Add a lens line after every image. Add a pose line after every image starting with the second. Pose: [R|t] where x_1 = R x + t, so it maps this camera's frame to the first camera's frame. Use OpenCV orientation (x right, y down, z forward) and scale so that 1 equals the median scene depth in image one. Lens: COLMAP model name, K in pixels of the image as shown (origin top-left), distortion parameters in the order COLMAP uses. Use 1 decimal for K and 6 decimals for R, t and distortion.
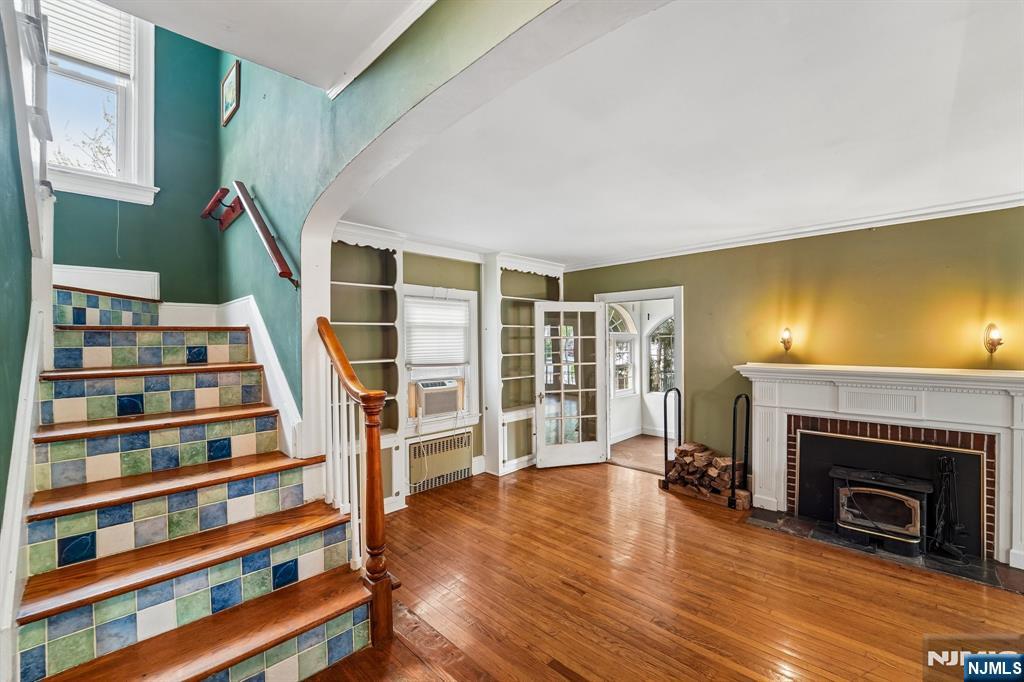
lens RADIAL K [[418.5, 0, 512.0], [0, 418.5, 340.9], [0, 0, 1]] dist [-0.020692, 0.002434]
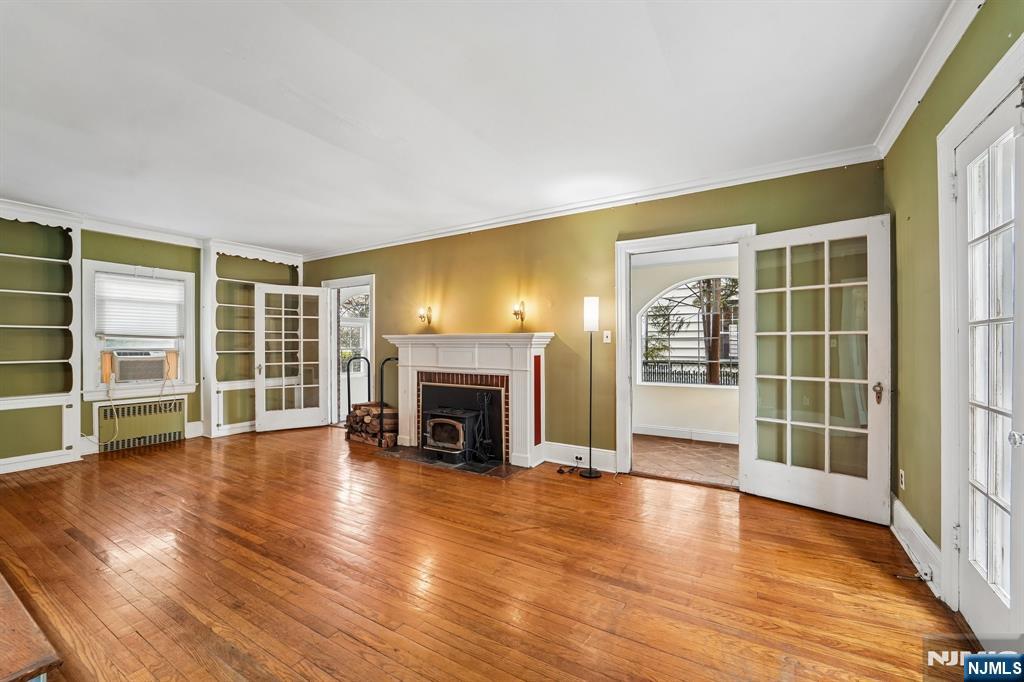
lens RADIAL K [[418.5, 0, 517.0], [0, 418.5, 342.3], [0, 0, 1]] dist [-0.020692, 0.002434]
pose [[0.972694, 0.006542, 0.231998, 0.668979], [-0.004814, 0.999956, -0.008014, 0.095272], [-0.232040, 0.006678, 0.972683, -0.355868]]
